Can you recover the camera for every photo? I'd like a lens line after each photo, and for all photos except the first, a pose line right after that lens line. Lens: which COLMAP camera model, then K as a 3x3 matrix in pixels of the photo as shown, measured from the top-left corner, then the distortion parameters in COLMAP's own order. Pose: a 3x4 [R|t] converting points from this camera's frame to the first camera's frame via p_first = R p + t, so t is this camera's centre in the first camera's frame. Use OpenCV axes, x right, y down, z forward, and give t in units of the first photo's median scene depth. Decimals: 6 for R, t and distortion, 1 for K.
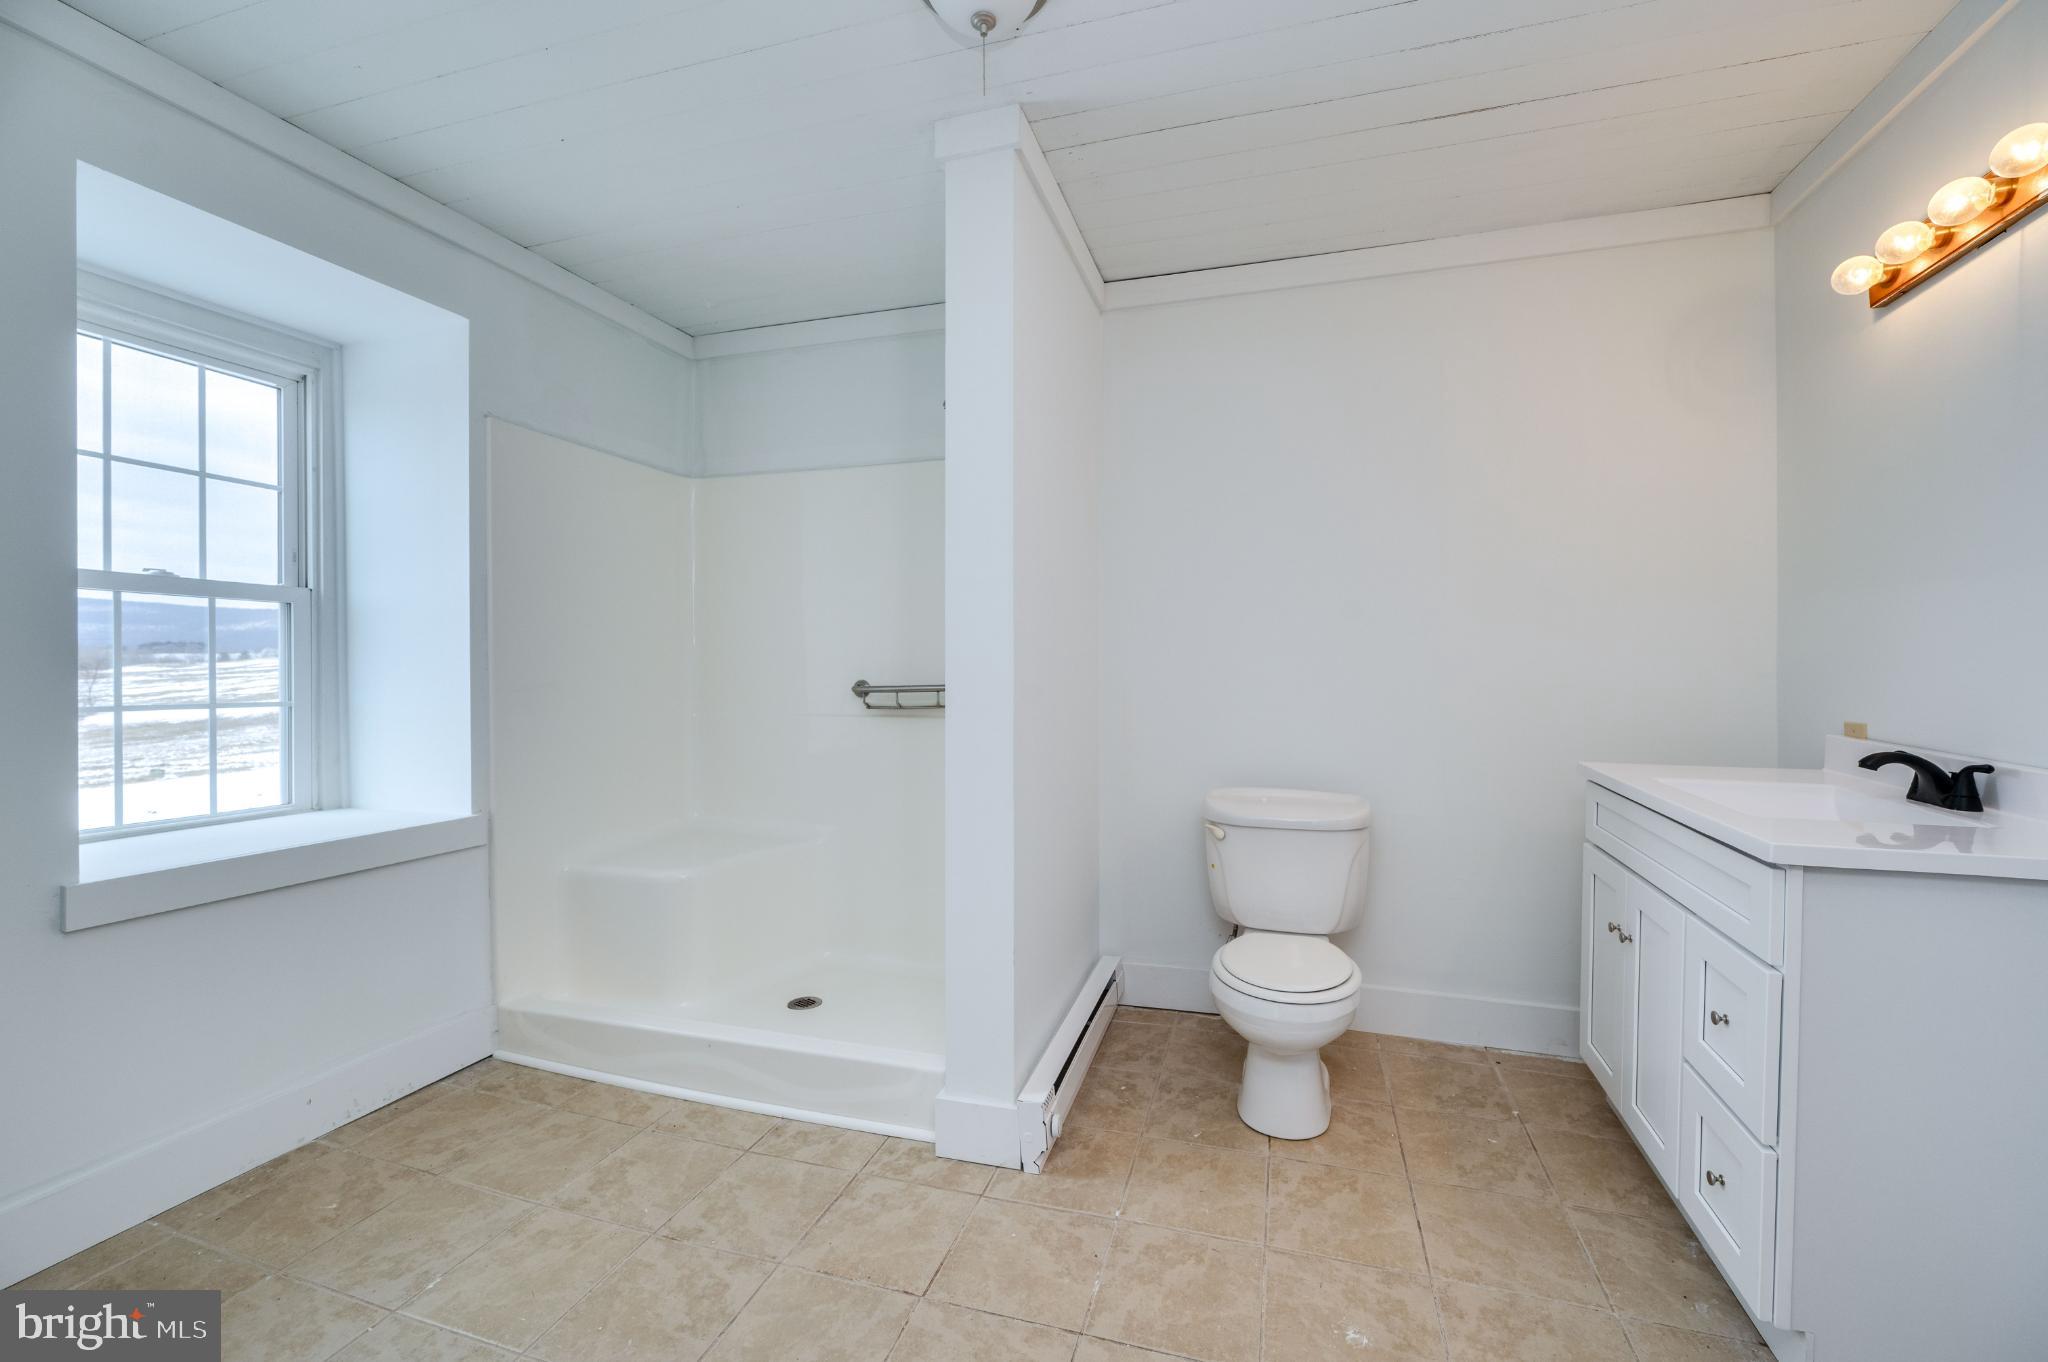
lens RADIAL K [[824.5, 0, 1040.3], [0, 824.5, 682.2], [0, 0, 1]] dist [0.000447, 0.001090]
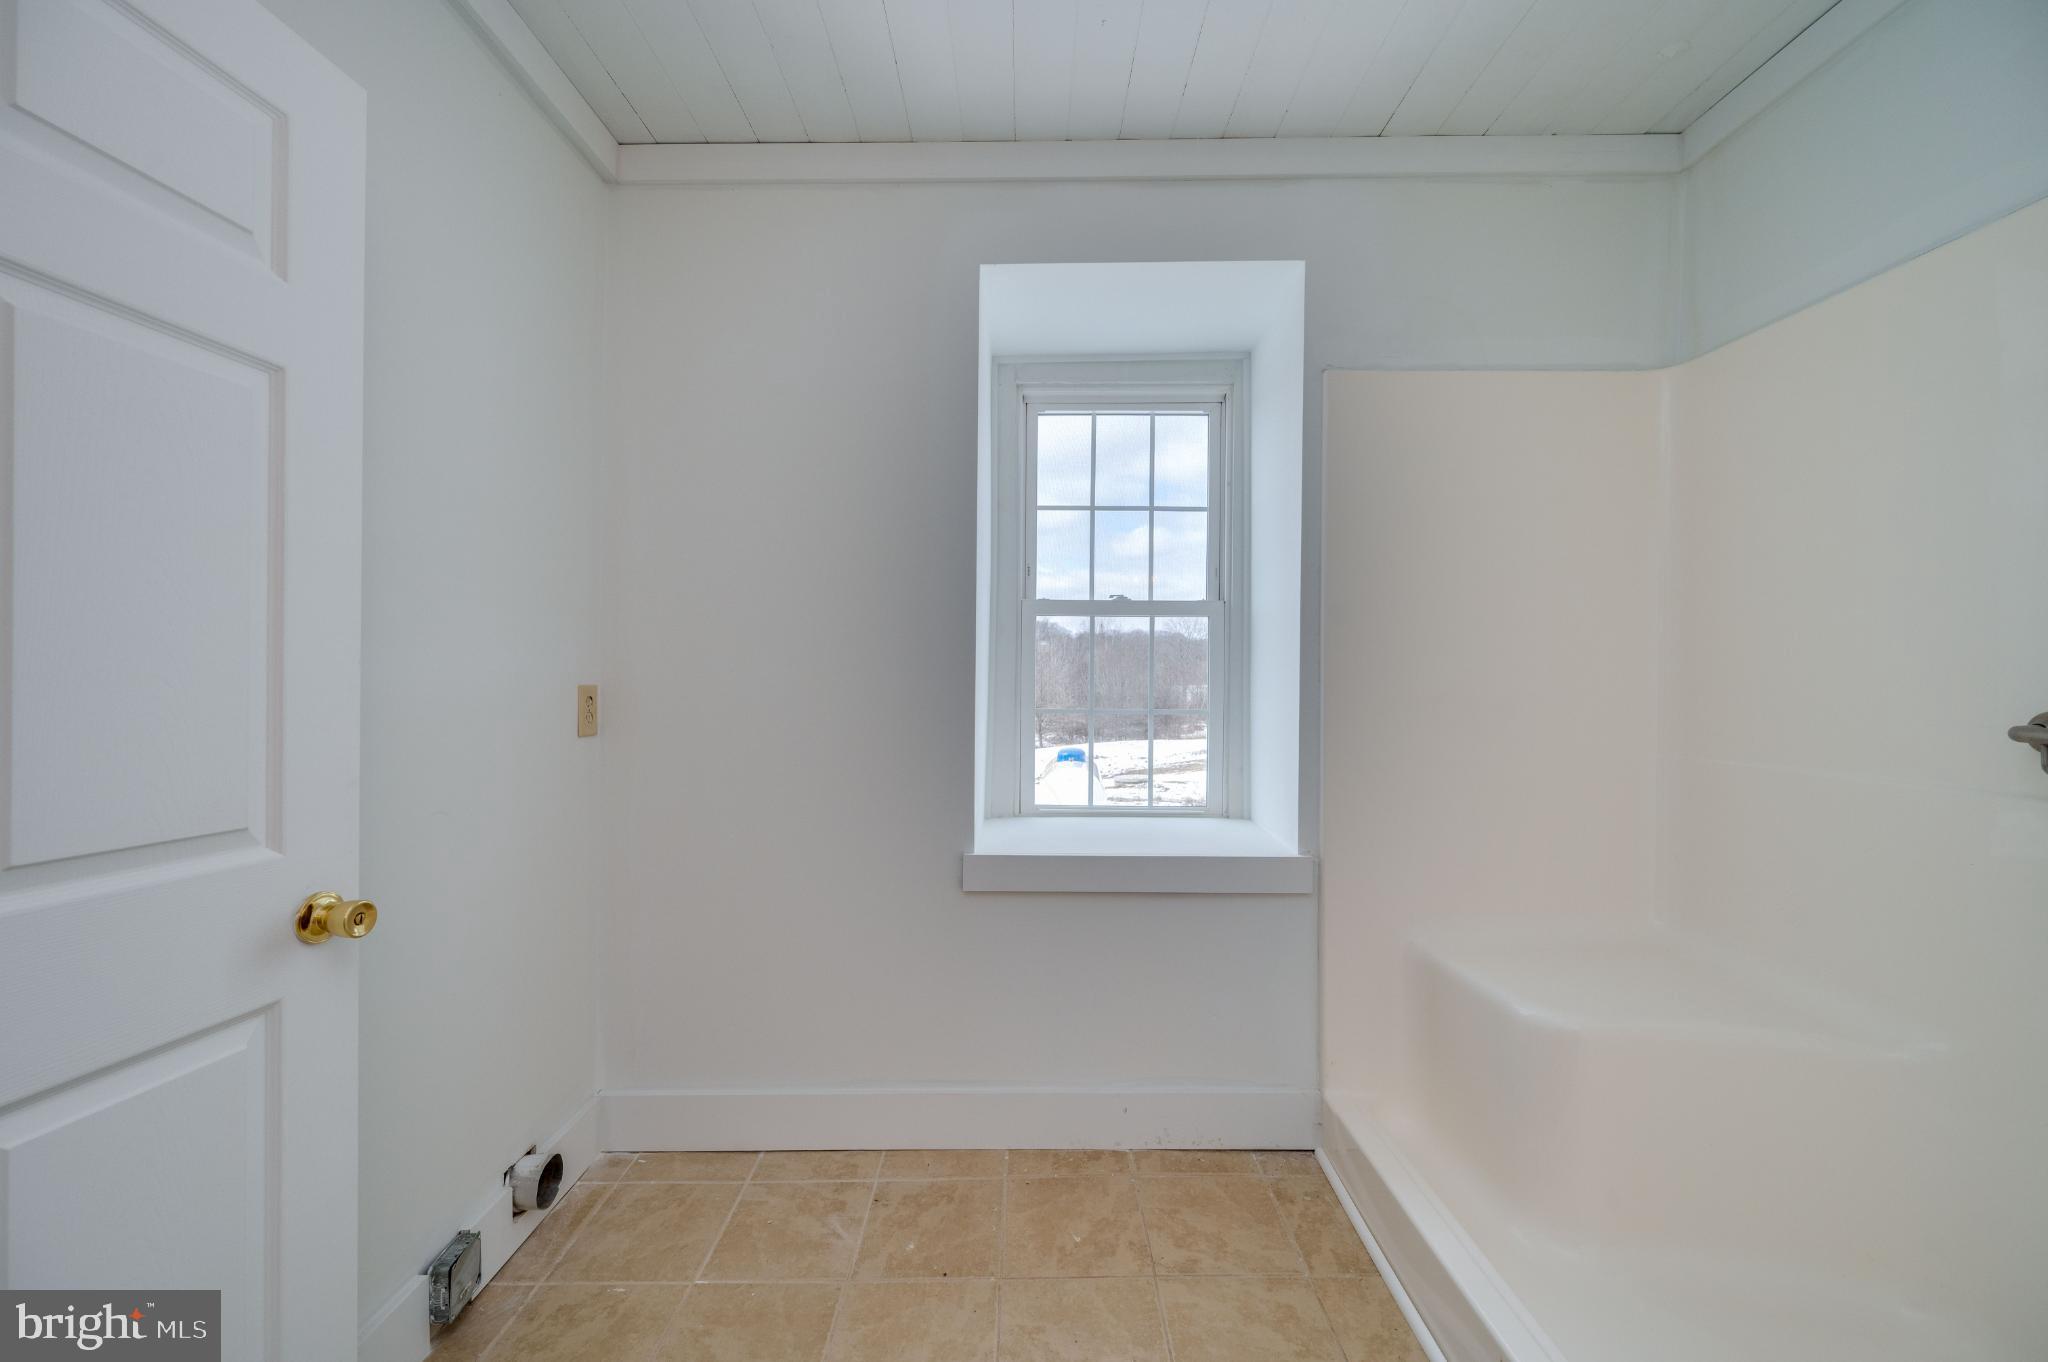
lens RADIAL K [[824.5, 0, 1029.1], [0, 824.5, 689.9], [0, 0, 1]] dist [0.000447, 0.001090]
pose [[0.304424, 0.018846, -0.952350, 0.024656], [-0.016777, 0.999755, 0.014421, -0.015002], [0.952389, 0.011588, 0.304666, 0.502748]]
